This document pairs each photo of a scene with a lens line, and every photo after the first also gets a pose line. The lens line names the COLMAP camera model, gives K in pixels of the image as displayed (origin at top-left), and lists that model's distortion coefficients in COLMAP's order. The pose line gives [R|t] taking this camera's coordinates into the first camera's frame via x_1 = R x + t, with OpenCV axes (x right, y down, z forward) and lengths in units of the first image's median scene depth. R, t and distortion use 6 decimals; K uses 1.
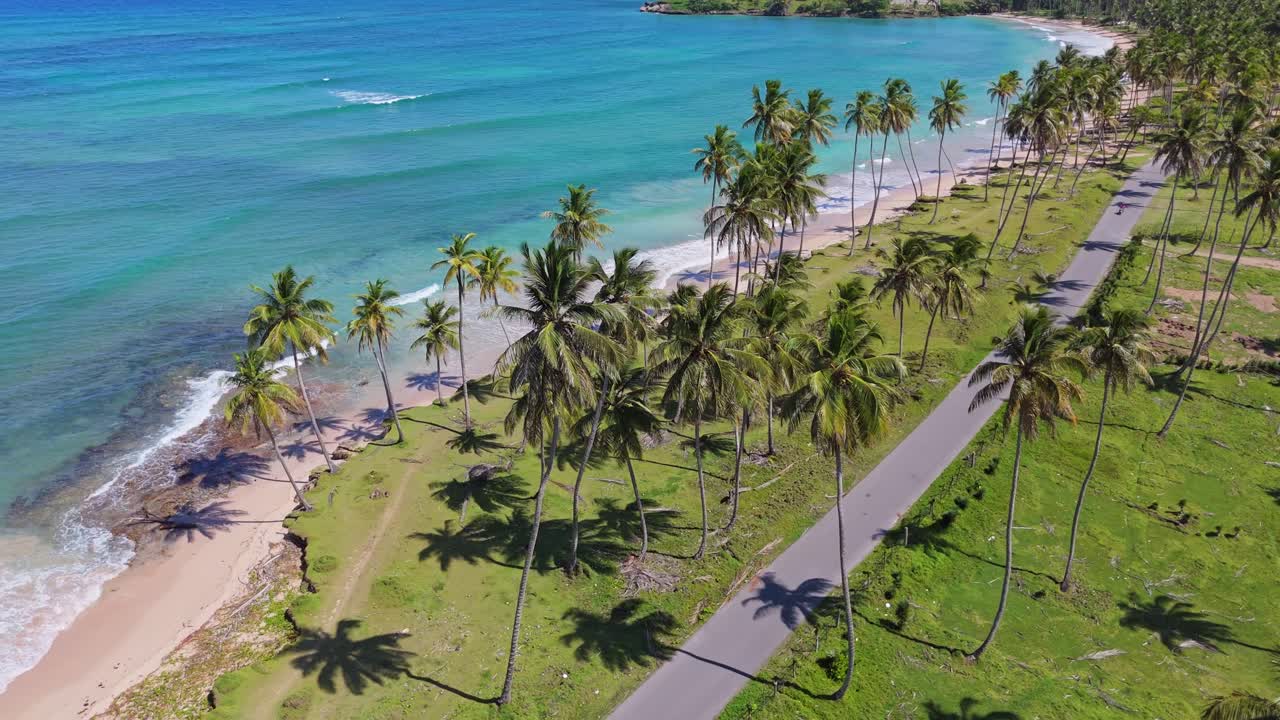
lens RADIAL K [[917.7, 0, 640.0], [0, 917.7, 360.0], [0, 0, 1]] dist [0.029300, -0.001038]
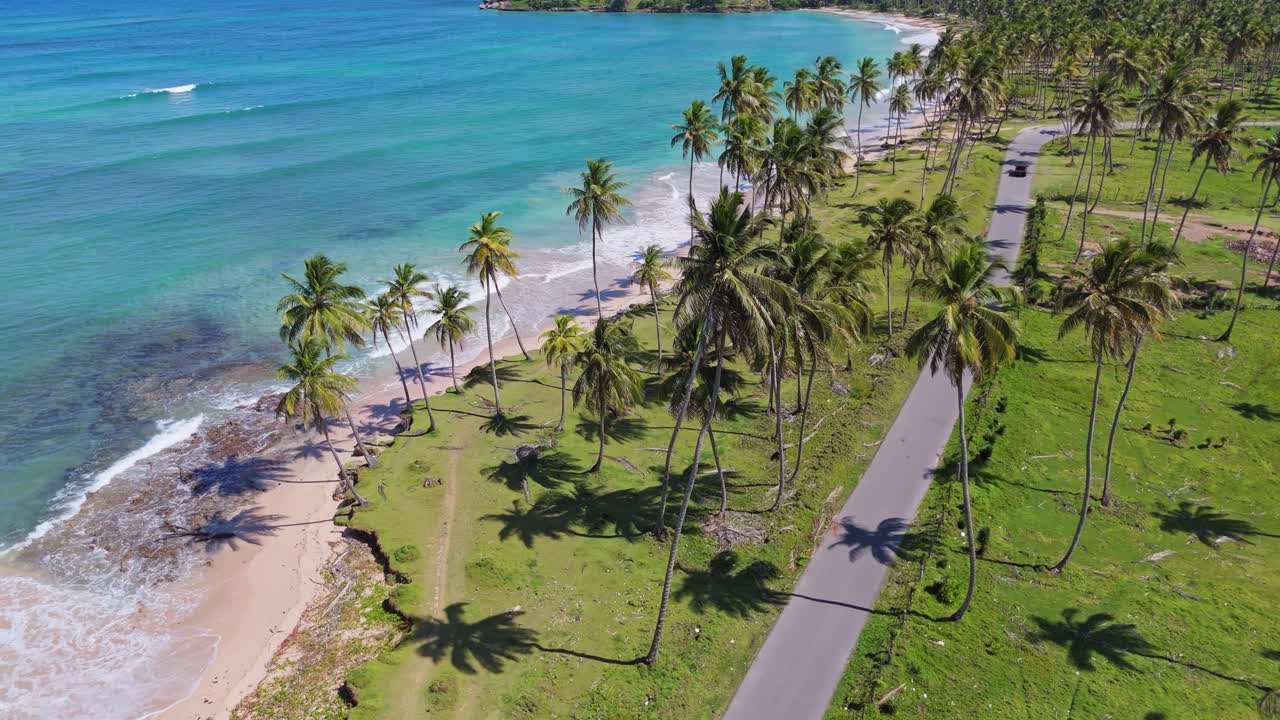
lens RADIAL K [[917.7, 0, 640.0], [0, 917.7, 360.0], [0, 0, 1]] dist [0.029300, -0.001038]
pose [[0.984577, -0.073300, 0.158859, -0.216284], [0.073138, 0.997298, 0.006872, 0.026973], [-0.158933, 0.004853, 0.987277, 0.008051]]
